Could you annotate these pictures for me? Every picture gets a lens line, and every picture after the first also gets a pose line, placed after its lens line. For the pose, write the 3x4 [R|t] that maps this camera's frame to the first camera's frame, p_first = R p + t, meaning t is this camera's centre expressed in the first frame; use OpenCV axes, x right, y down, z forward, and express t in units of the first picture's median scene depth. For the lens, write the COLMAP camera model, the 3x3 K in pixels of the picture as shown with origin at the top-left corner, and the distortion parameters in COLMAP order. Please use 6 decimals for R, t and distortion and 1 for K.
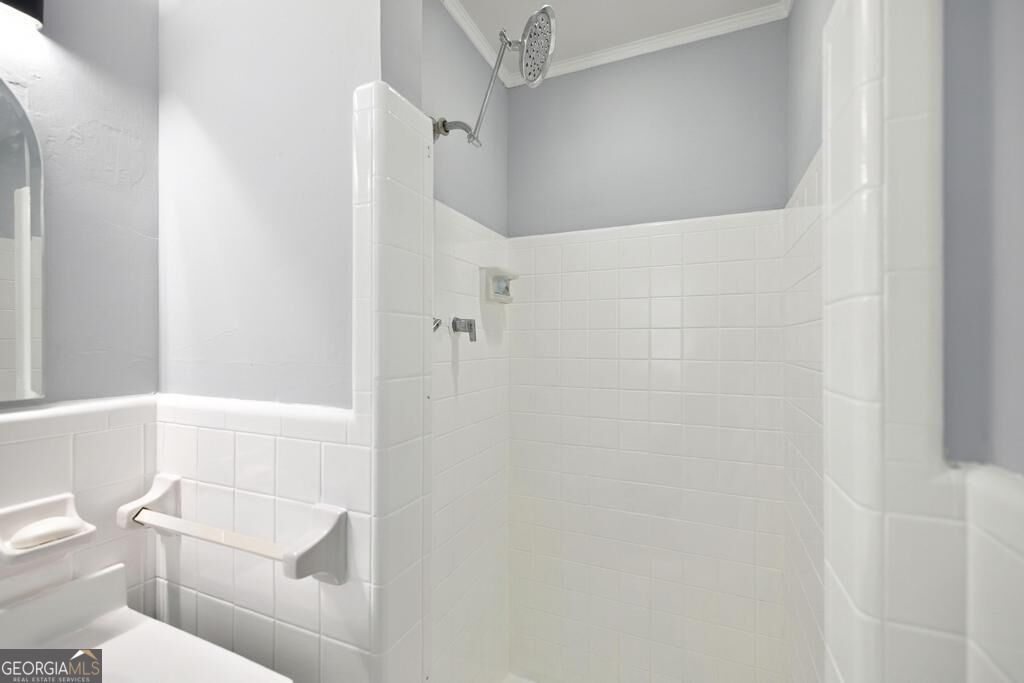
lens RADIAL K [[431.2, 0, 516.4], [0, 431.2, 342.9], [0, 0, 1]] dist [0.001127, 0.000213]
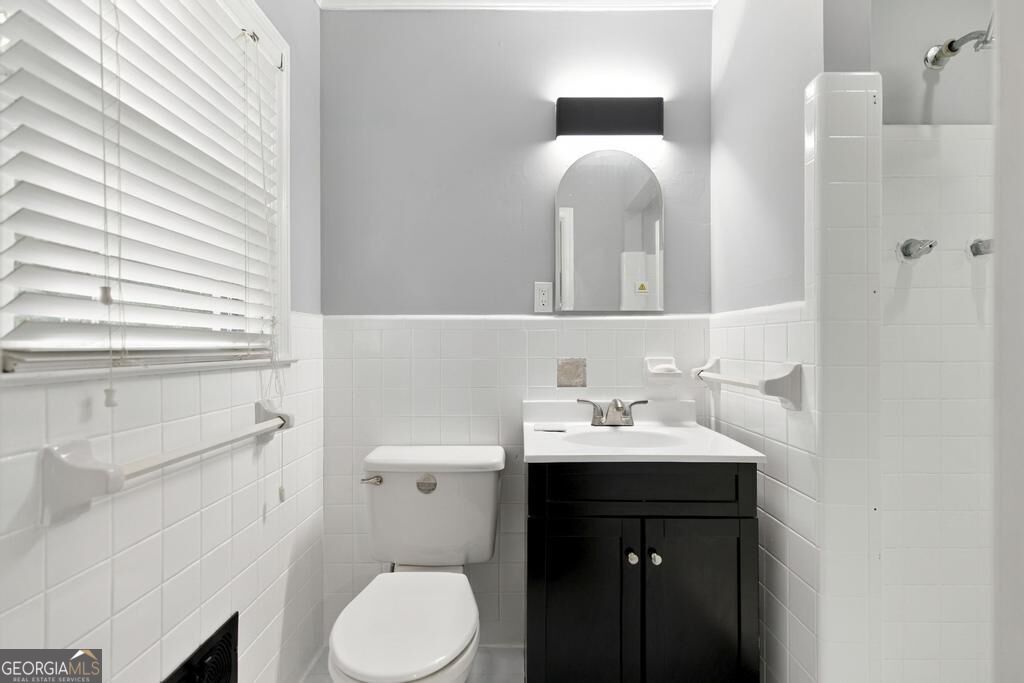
lens RADIAL K [[431.2, 0, 514.4], [0, 431.2, 341.6], [0, 0, 1]] dist [0.001127, 0.000213]
pose [[0.390131, 0.004396, -0.920749, 0.559333], [0.005234, 0.999962, 0.006992, 0.253149], [0.920744, -0.007547, 0.390093, -0.496613]]
